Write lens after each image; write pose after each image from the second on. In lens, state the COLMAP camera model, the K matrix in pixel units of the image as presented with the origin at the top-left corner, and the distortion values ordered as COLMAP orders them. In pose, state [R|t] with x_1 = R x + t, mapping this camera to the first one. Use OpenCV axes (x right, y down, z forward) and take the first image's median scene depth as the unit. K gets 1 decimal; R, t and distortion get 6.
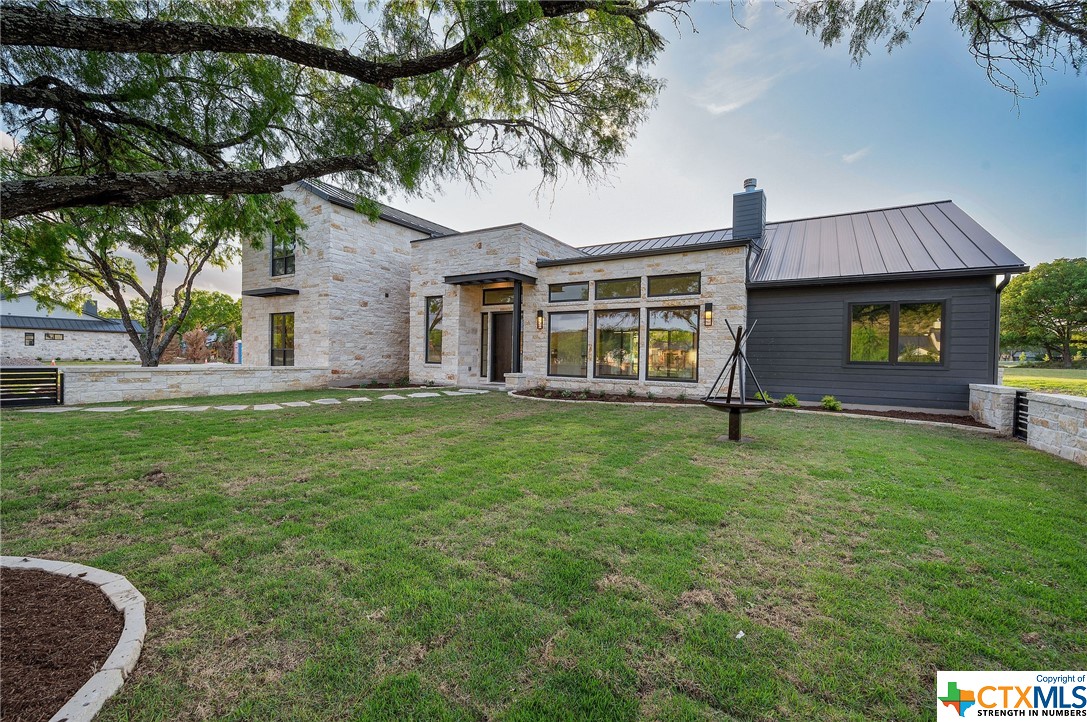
lens RADIAL K [[431.1, 0, 549.7], [0, 431.1, 357.4], [0, 0, 1]] dist [-0.003814, 0.000485]
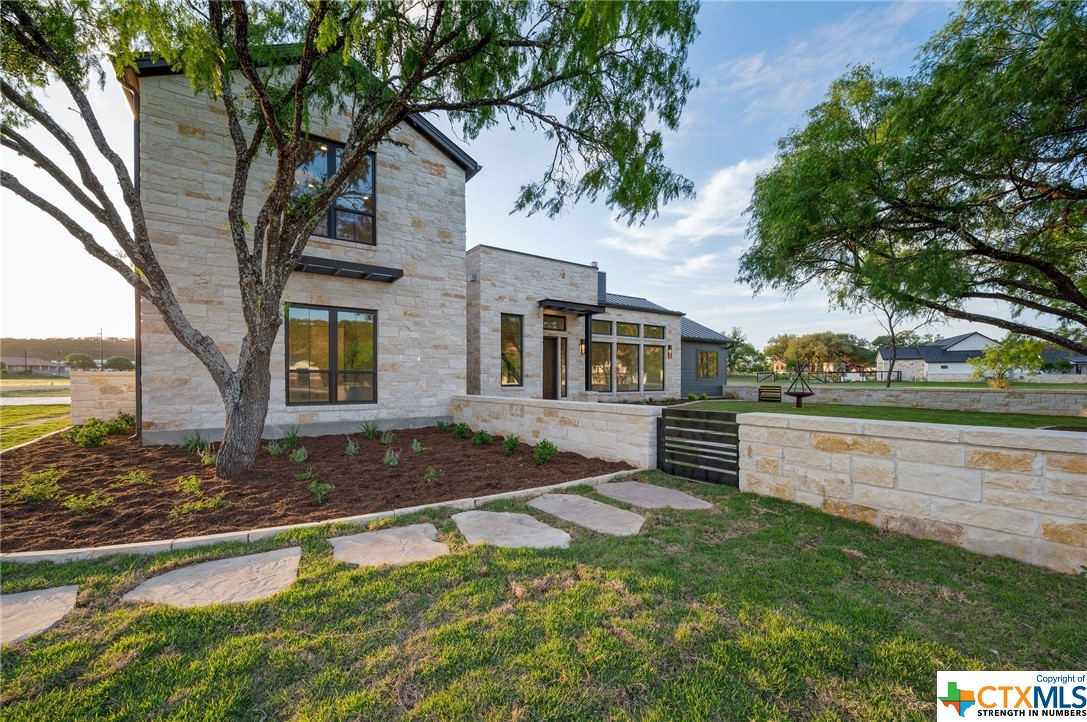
lens RADIAL K [[431.1, 0, 538.9], [0, 431.1, 379.9], [0, 0, 1]] dist [-0.003814, 0.000485]
pose [[0.419183, -0.020778, 0.907664, -1.121319], [0.011247, 0.999780, 0.017693, -0.016385], [-0.907832, 0.002792, 0.419325, 0.574667]]
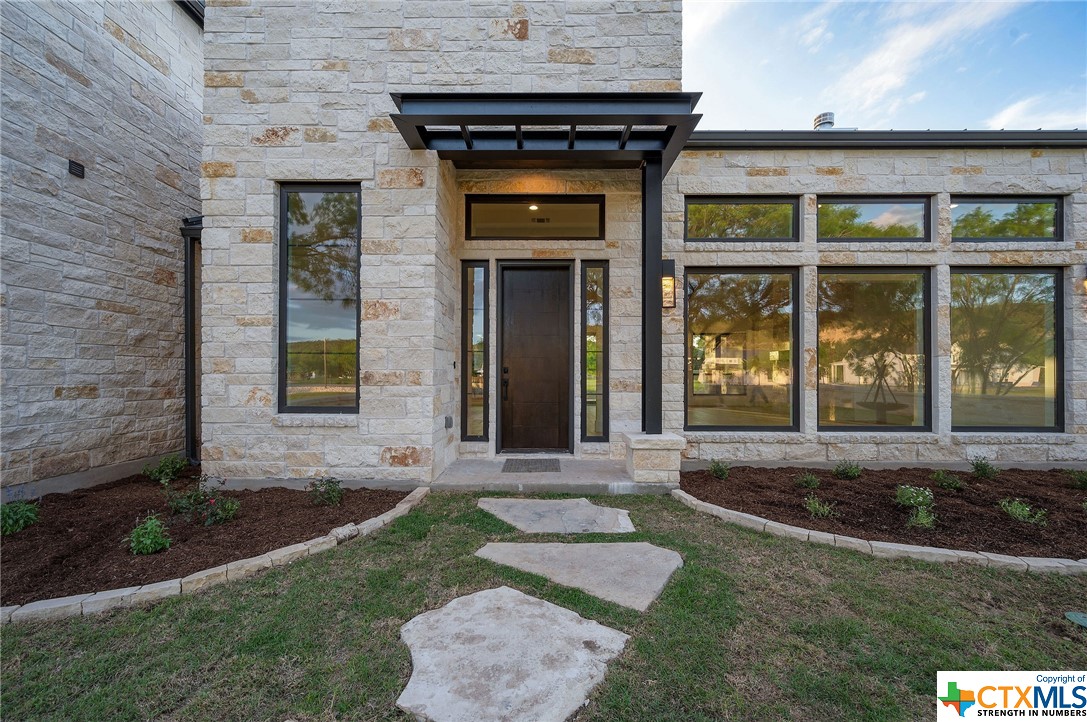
lens RADIAL K [[431.1, 0, 543.9], [0, 431.1, 366.3], [0, 0, 1]] dist [-0.003814, 0.000485]
pose [[0.863484, -0.011205, 0.504251, -0.293136], [0.014596, 0.999890, -0.002776, -0.014836], [-0.504165, 0.009757, 0.863552, 0.692765]]
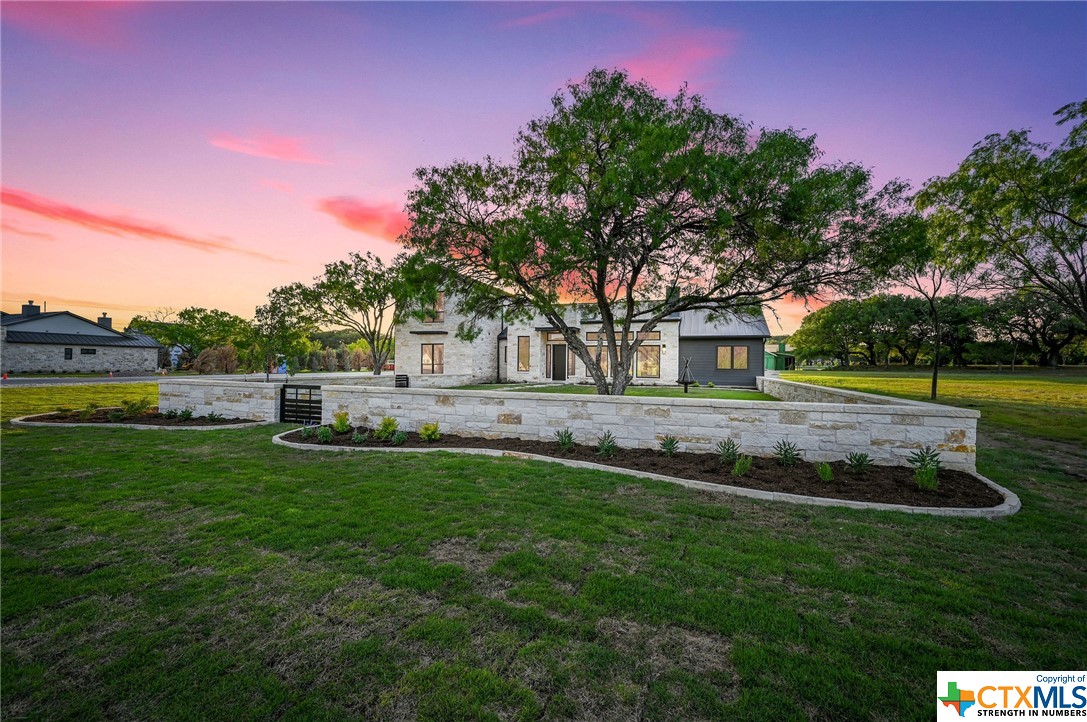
lens RADIAL K [[431.1, 0, 538.2], [0, 431.1, 364.2], [0, 0, 1]] dist [-0.003814, 0.000485]
pose [[0.980827, -0.007106, 0.194750, -0.593002], [0.007273, 0.999974, -0.000145, -0.016992], [-0.194744, 0.001559, 0.980853, -0.911828]]
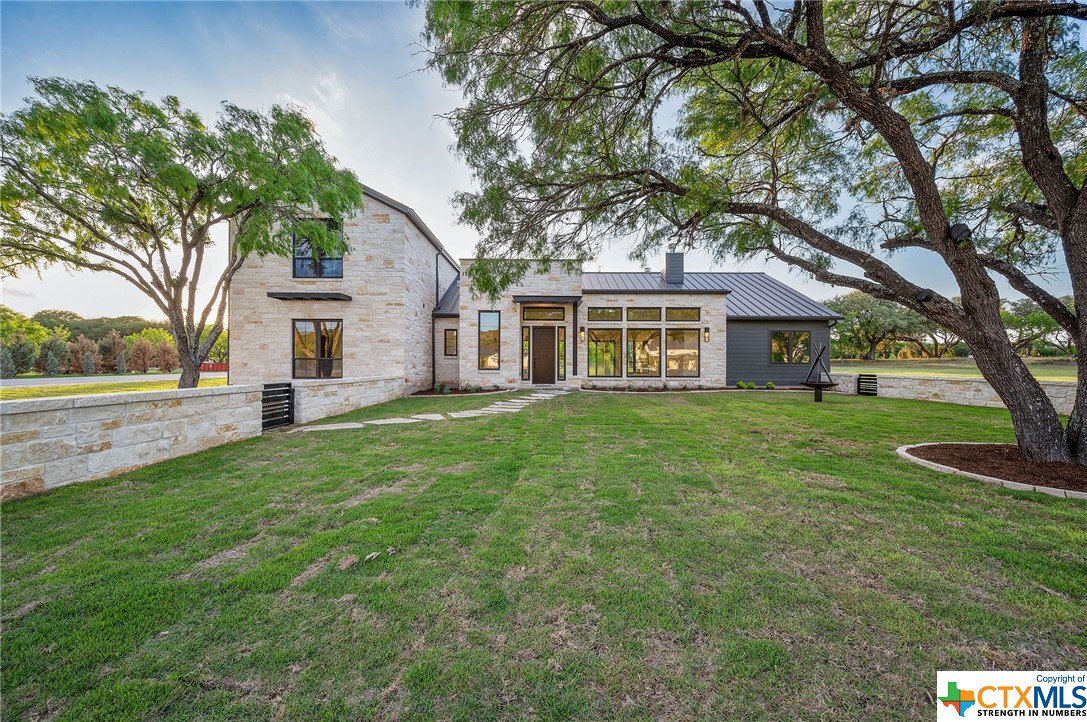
lens RADIAL K [[431.1, 0, 543.4], [0, 431.1, 356.9], [0, 0, 1]] dist [-0.003814, 0.000485]
pose [[0.853043, -0.007996, 0.521780, -0.757406], [0.014038, 0.999872, -0.007628, -0.009920], [-0.521652, 0.013832, 0.853046, -0.037017]]
